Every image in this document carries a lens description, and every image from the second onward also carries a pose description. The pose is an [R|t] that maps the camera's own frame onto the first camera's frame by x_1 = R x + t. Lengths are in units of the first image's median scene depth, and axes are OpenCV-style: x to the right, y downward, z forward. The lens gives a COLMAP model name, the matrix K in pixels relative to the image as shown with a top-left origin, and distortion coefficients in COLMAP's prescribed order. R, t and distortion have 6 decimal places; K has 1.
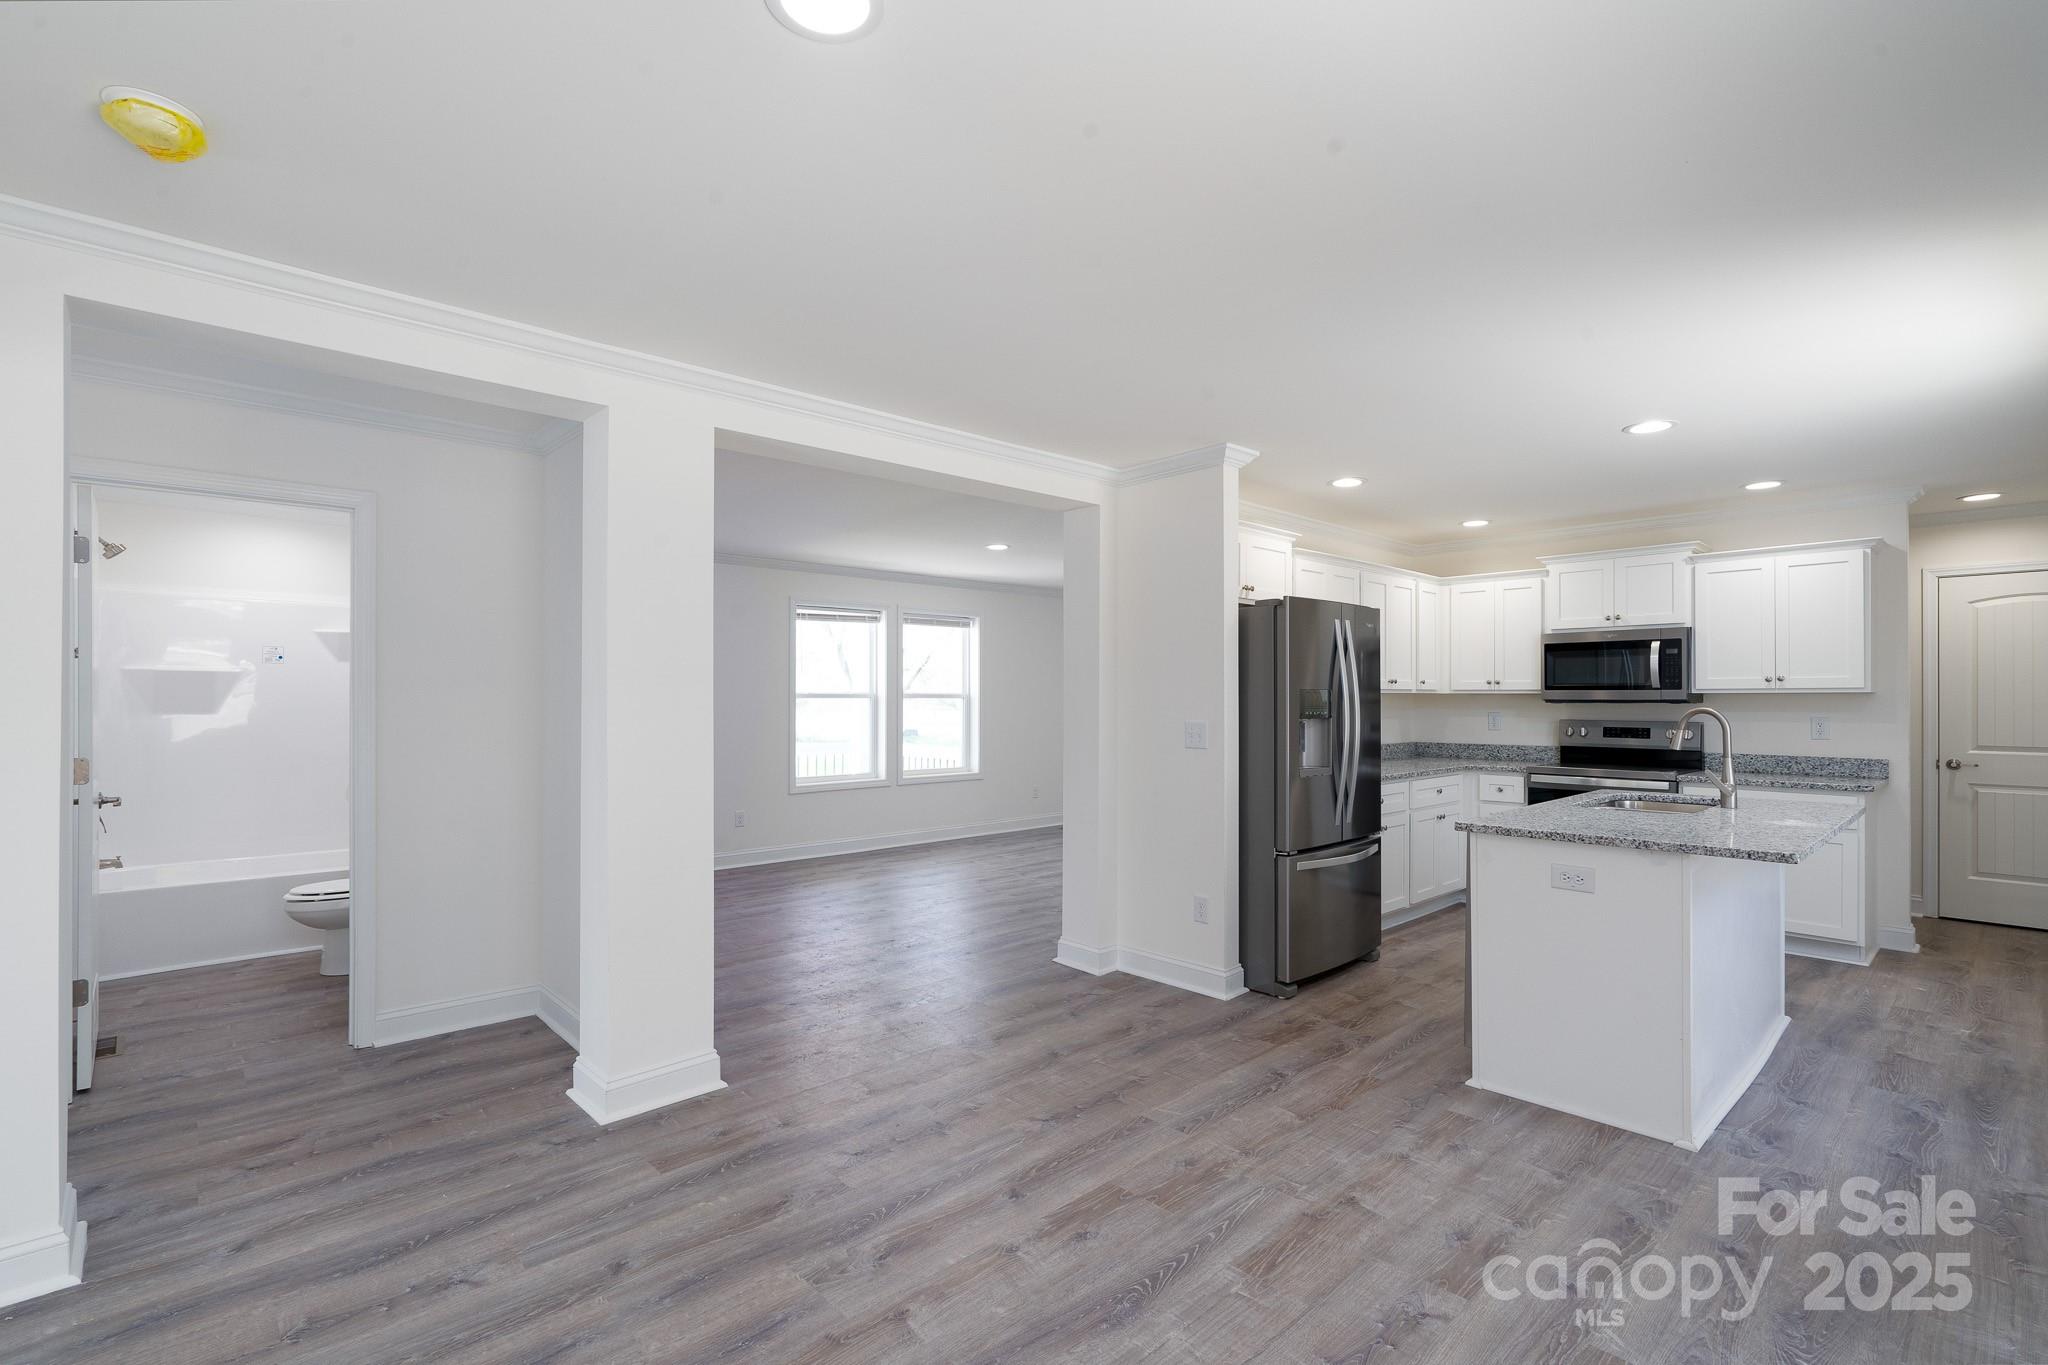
lens RADIAL K [[939.6, 0, 1024.4], [0, 939.6, 691.5], [0, 0, 1]] dist [-0.011075, 0.003087]
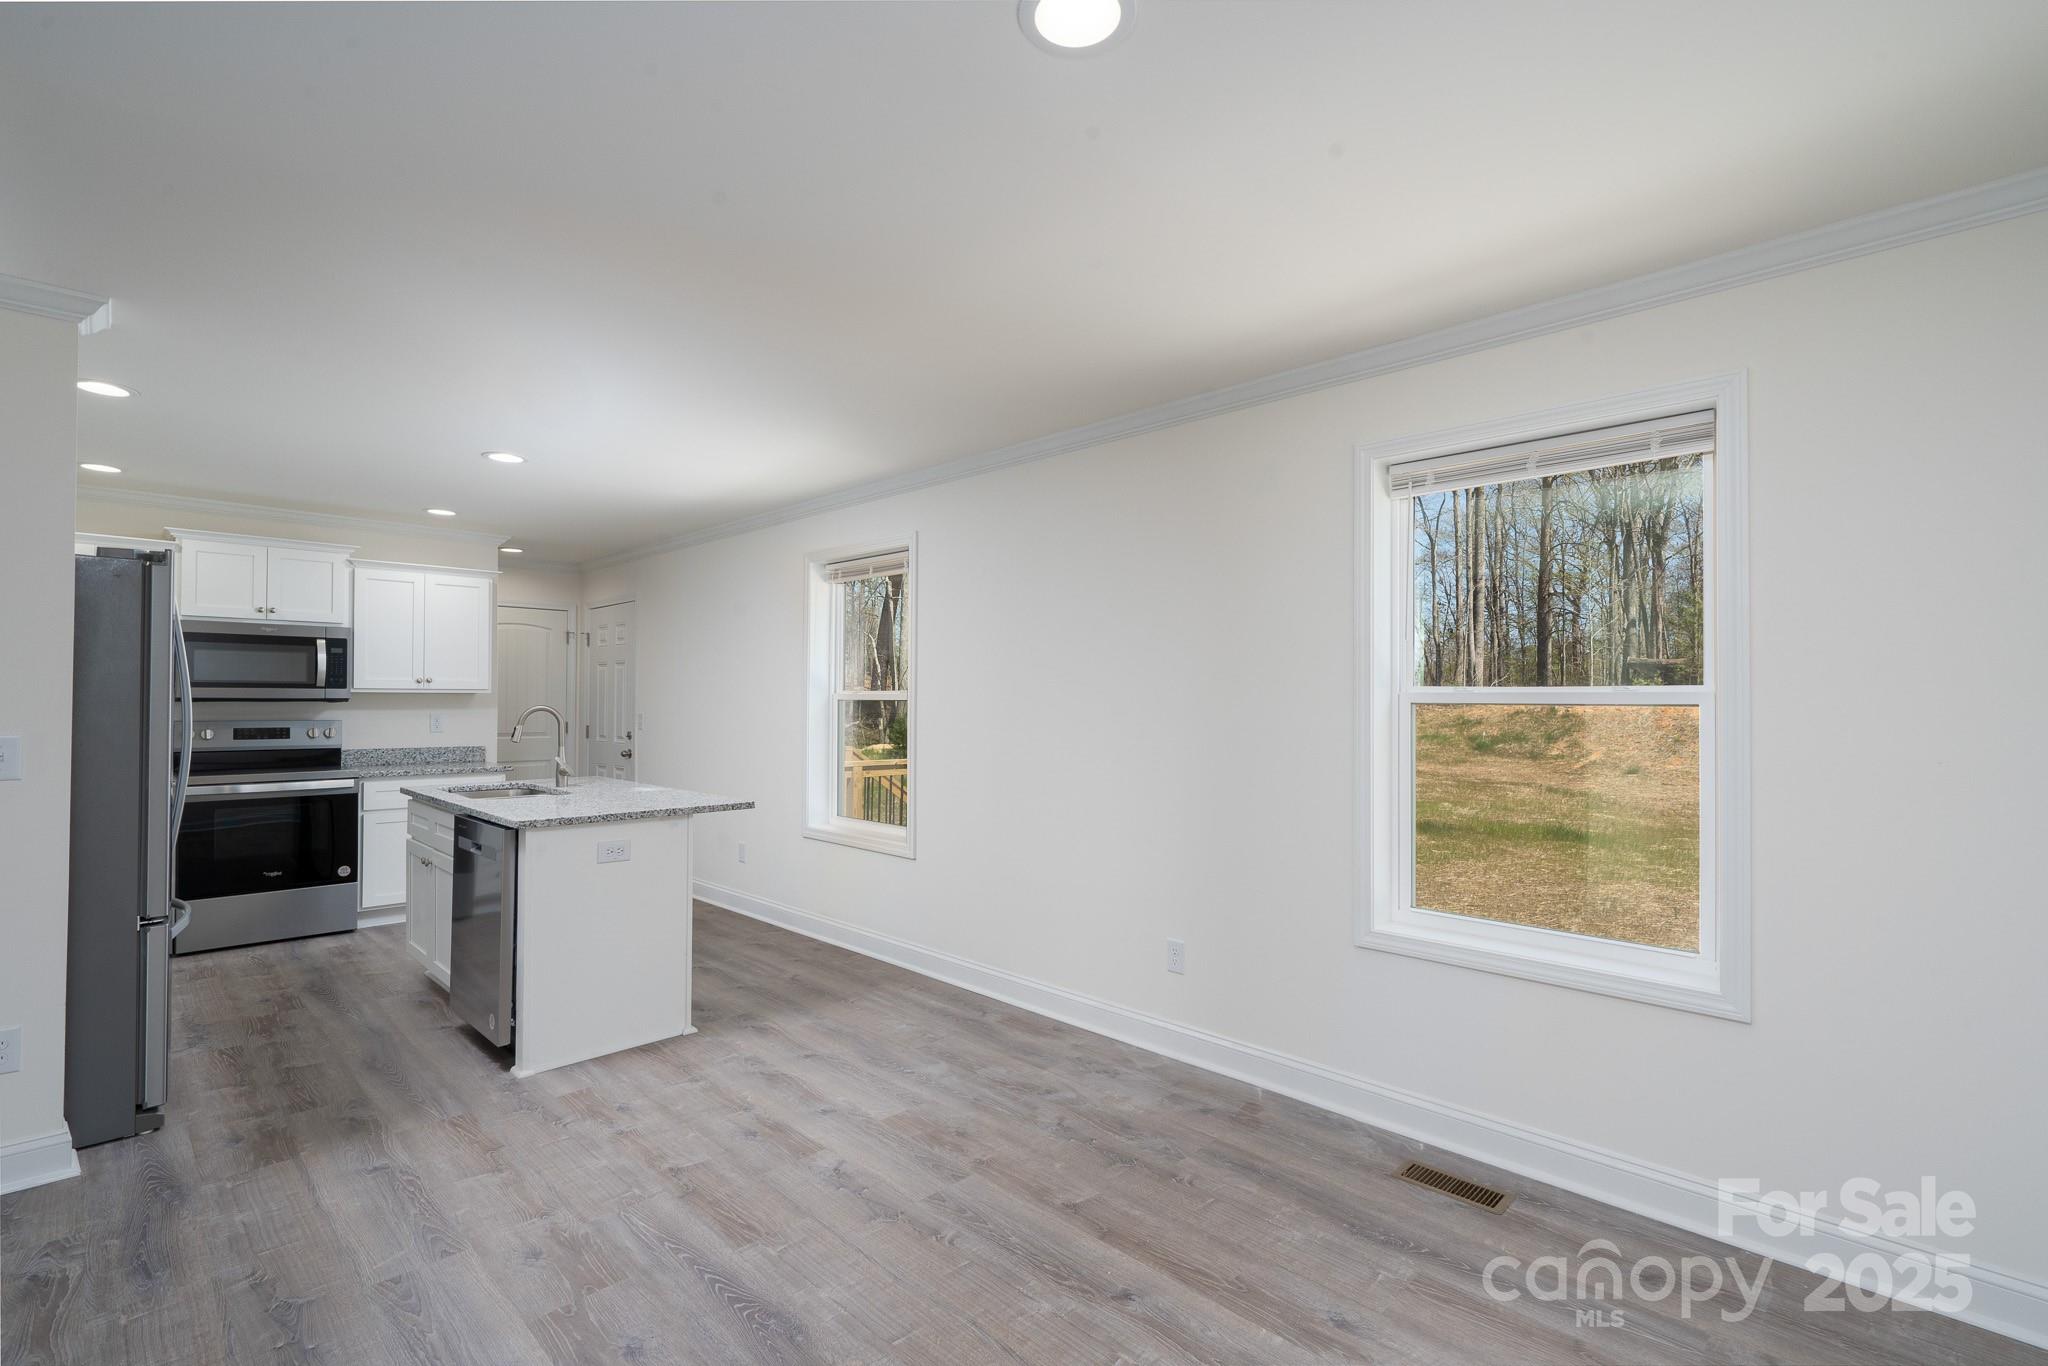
lens RADIAL K [[924.7, 0, 1015.0], [0, 924.7, 682.9], [0, 0, 1]] dist [0.002830, 0.000573]
pose [[-0.035407, 0.017665, 0.999217, -0.350274], [-0.011870, 0.999766, -0.018096, 0.001416], [-0.999302, -0.012501, -0.035189, 0.314712]]
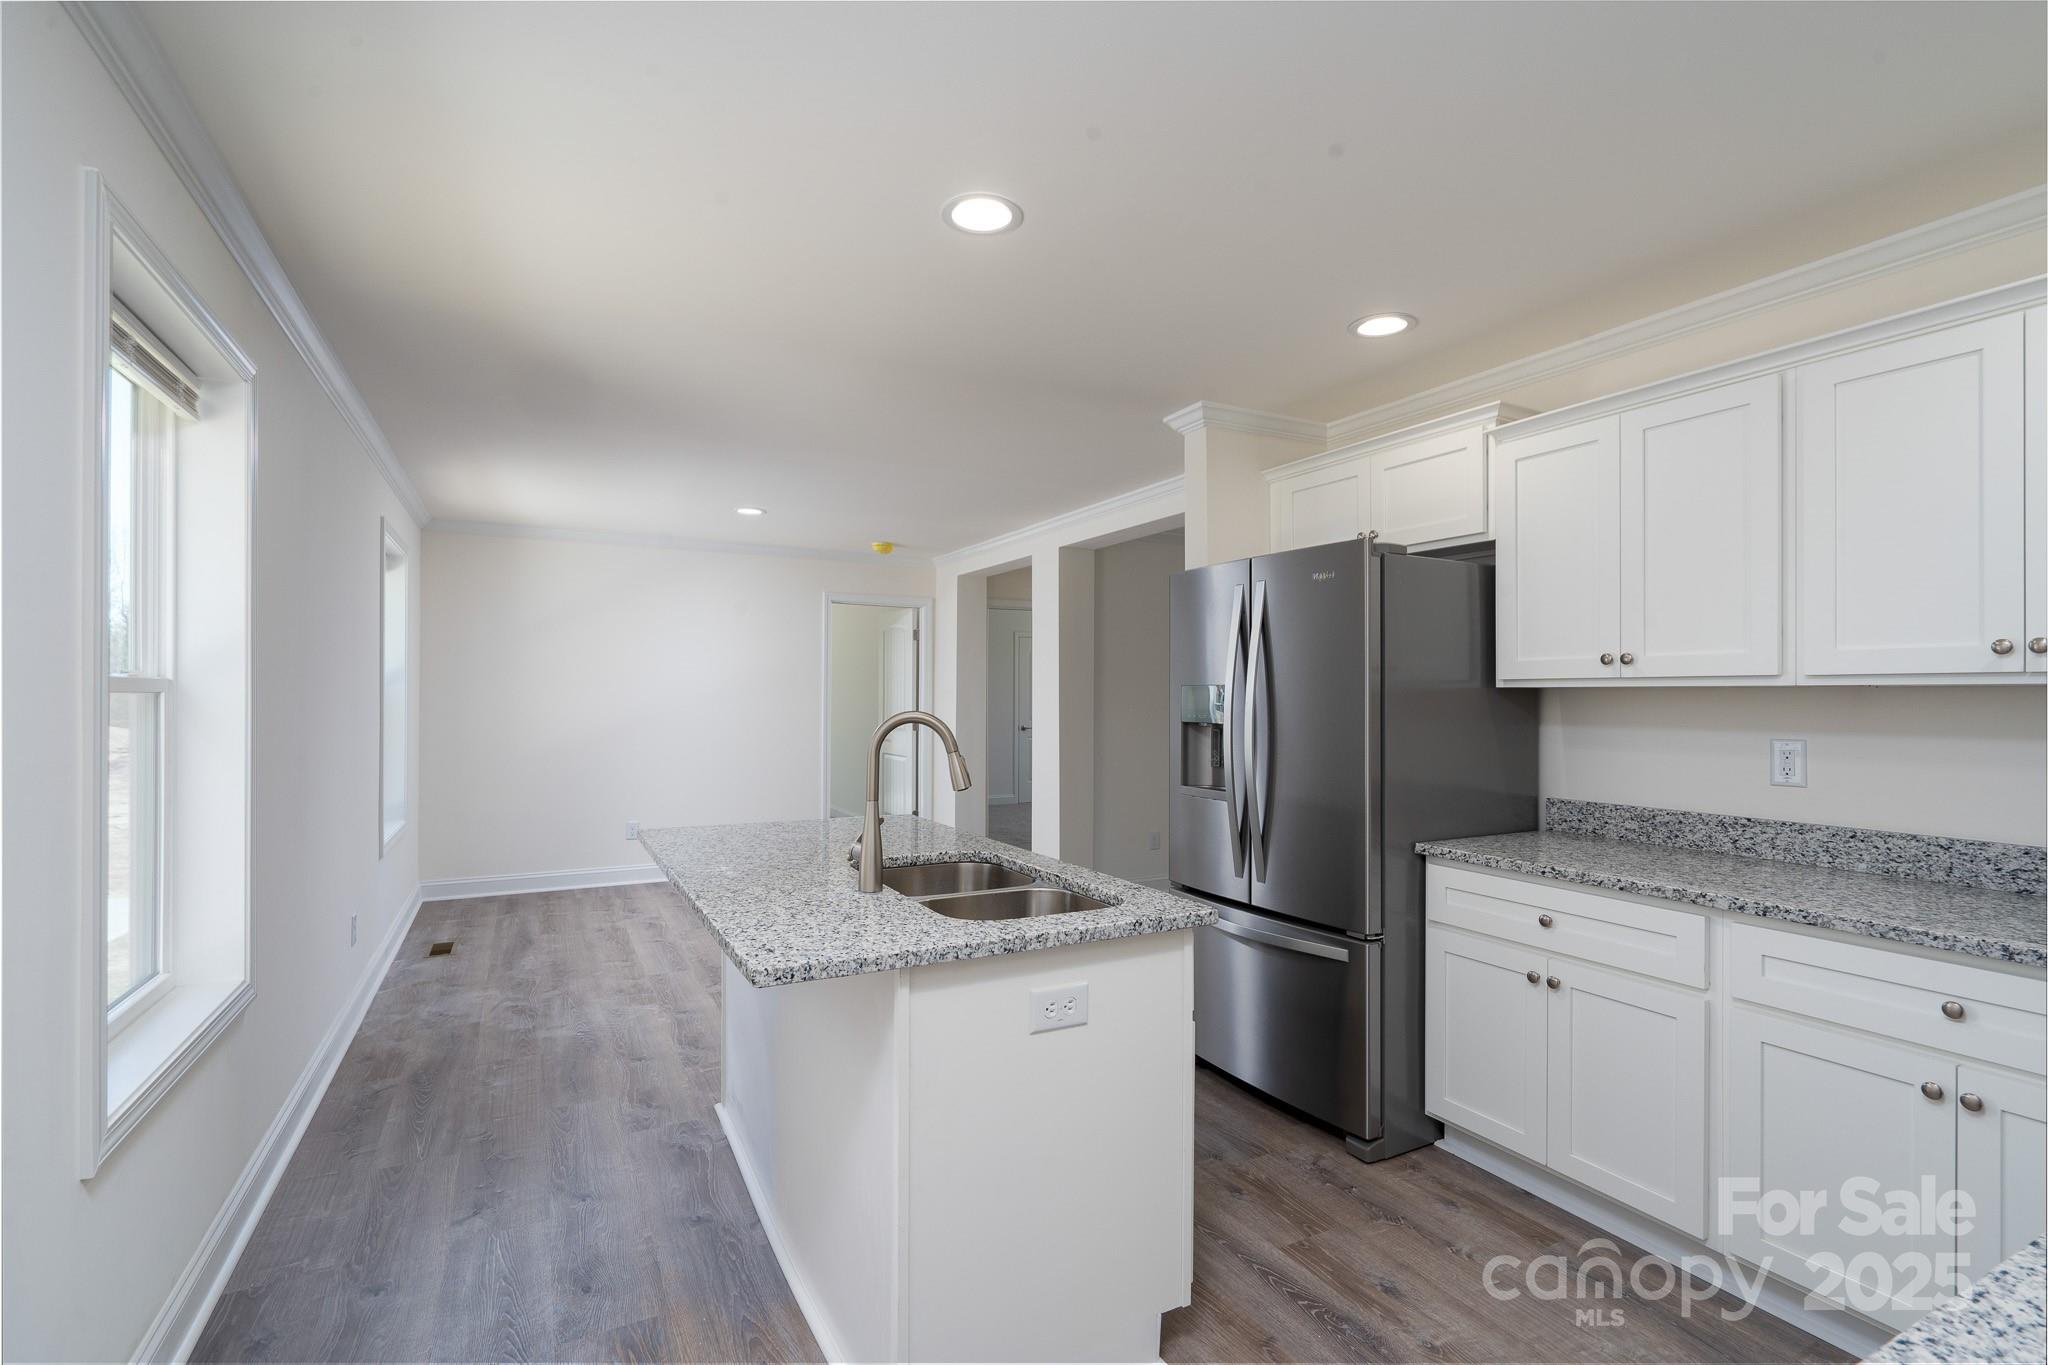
lens RADIAL K [[939.6, 0, 1002.4], [0, 939.6, 686.3], [0, 0, 1]] dist [-0.011075, 0.003087]
pose [[-0.281111, -0.010494, -0.959618, 0.899559], [0.001156, 0.999936, -0.011274, 0.006017], [0.959675, -0.004279, -0.281081, 0.872016]]
